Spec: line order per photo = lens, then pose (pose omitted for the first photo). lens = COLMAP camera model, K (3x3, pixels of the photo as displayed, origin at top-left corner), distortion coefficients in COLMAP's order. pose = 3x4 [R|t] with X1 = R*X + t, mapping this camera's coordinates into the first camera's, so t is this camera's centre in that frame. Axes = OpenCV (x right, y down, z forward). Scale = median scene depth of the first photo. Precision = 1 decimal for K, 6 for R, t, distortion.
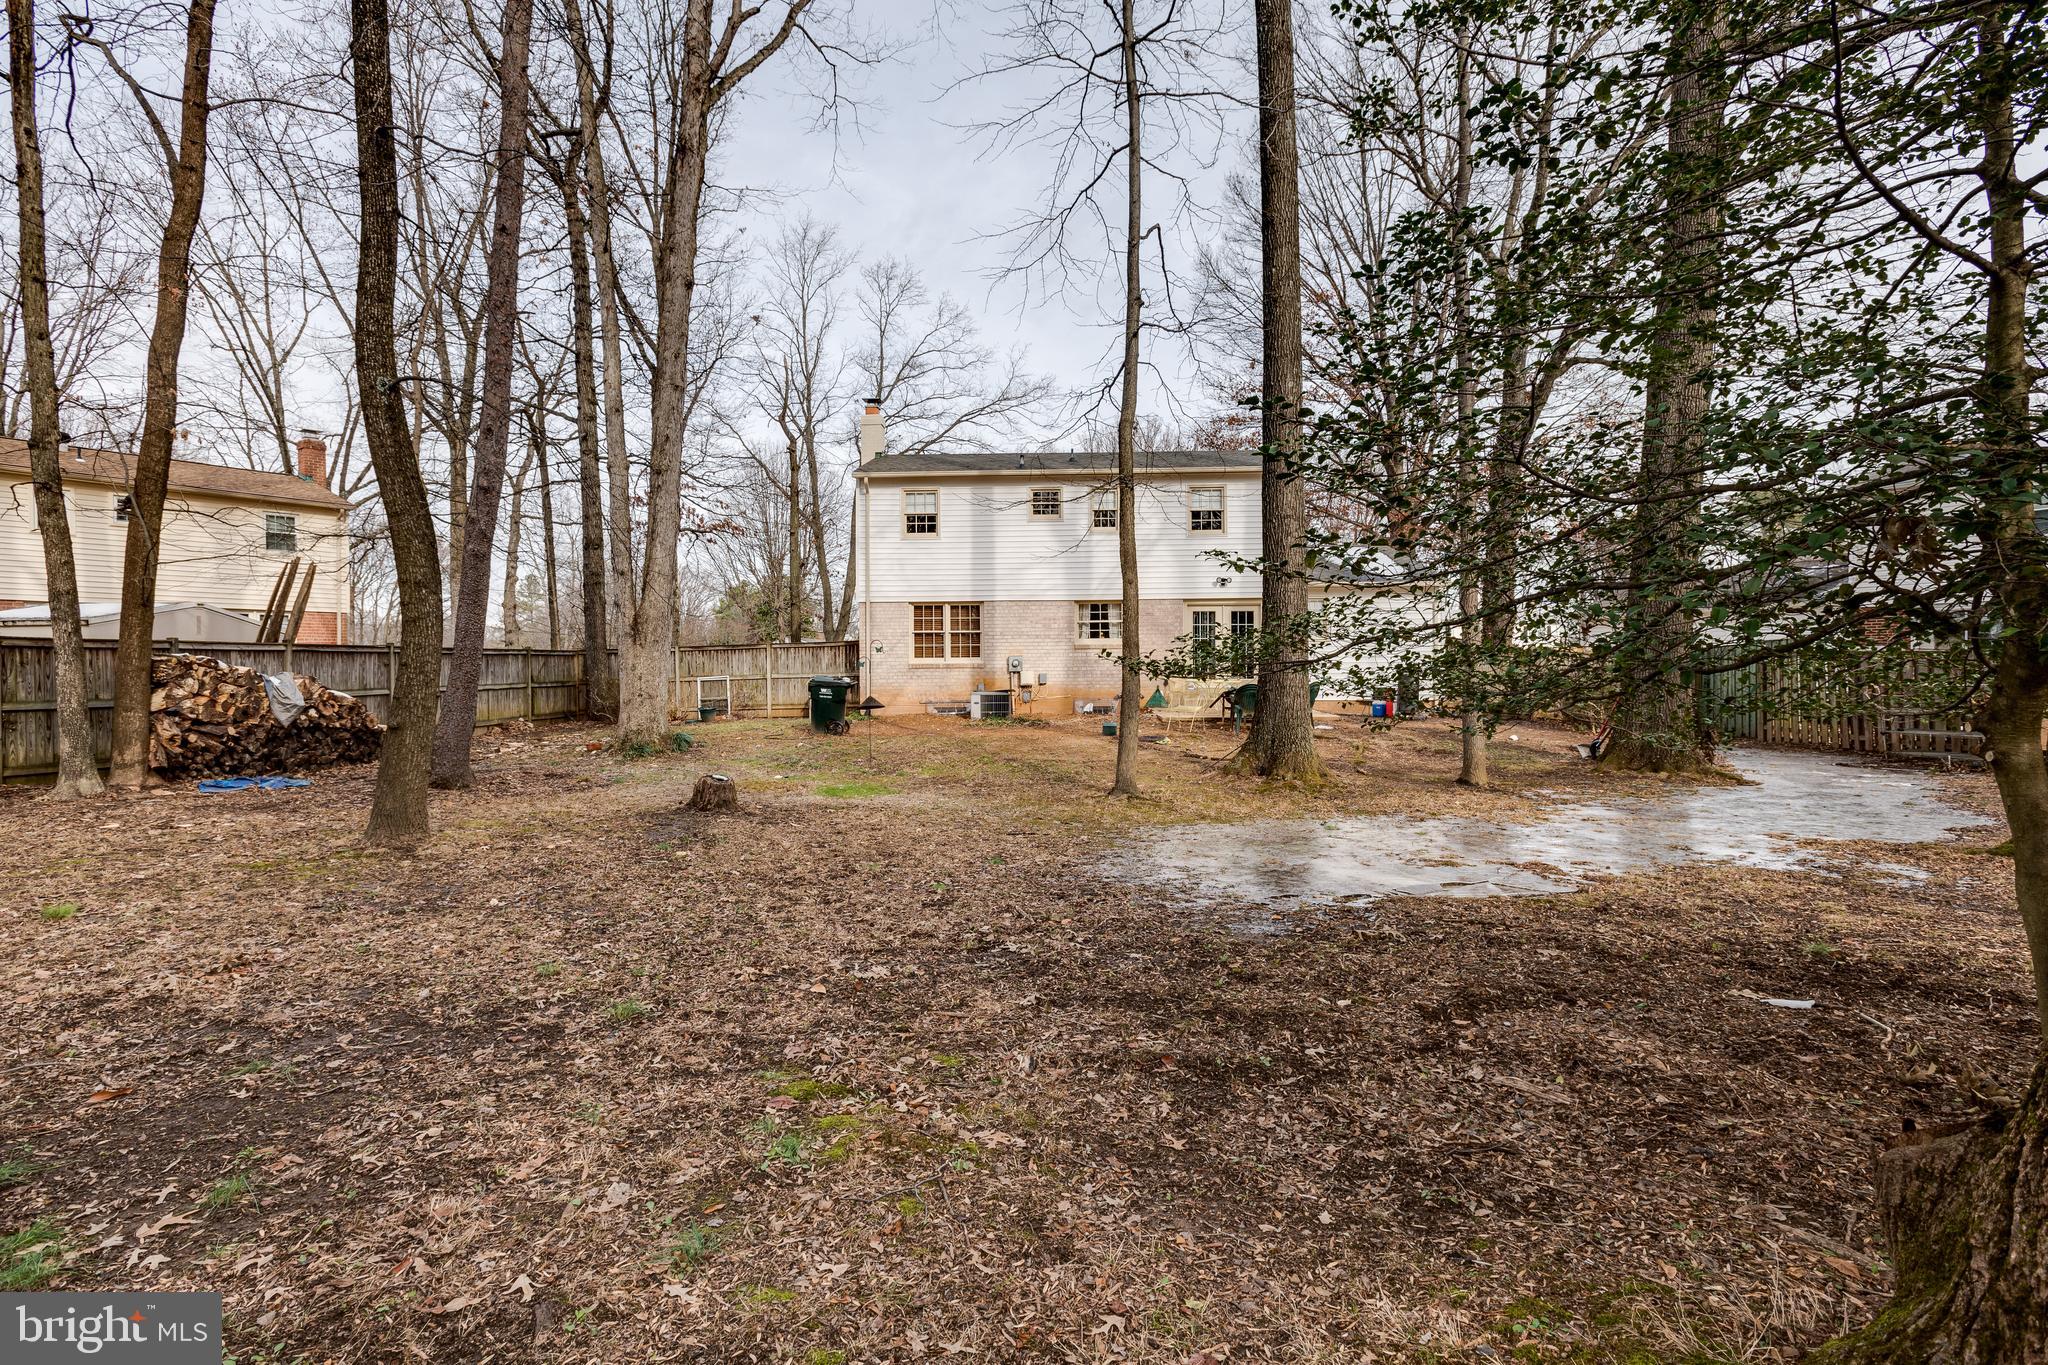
lens RADIAL K [[987.3, 0, 1021.5], [0, 987.3, 684.3], [0, 0, 1]] dist [0.019597, -0.000081]
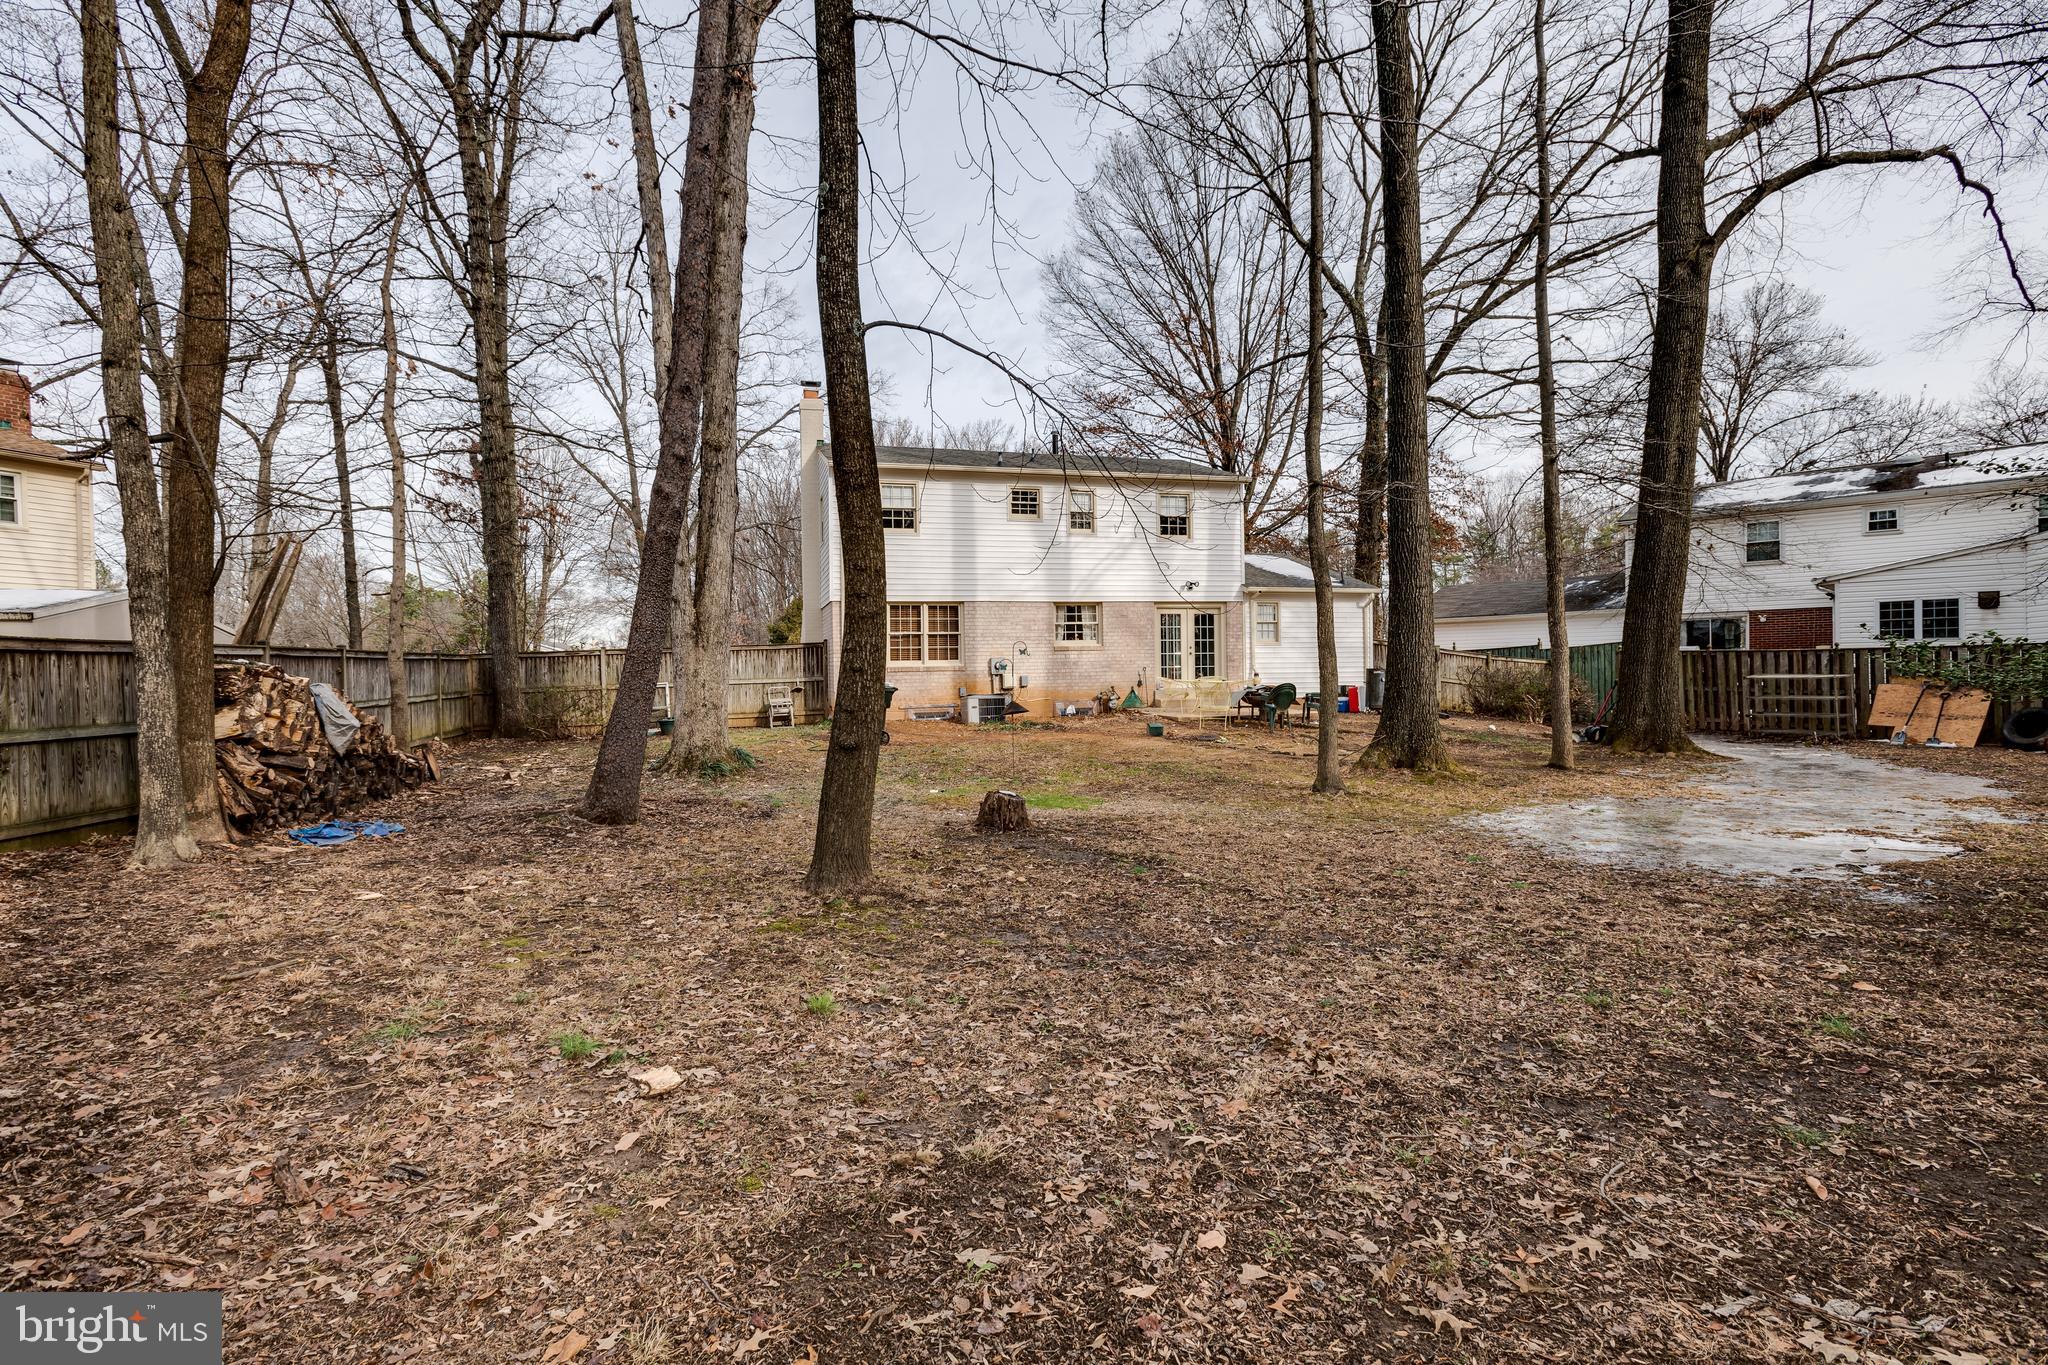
lens RADIAL K [[987.3, 0, 1028.0], [0, 987.3, 675.5], [0, 0, 1]] dist [0.019597, -0.000081]
pose [[0.950887, -0.011143, 0.309338, -0.278156], [0.014898, 0.999841, -0.009777, -0.001741], [-0.309180, 0.013906, 0.950902, 0.067055]]
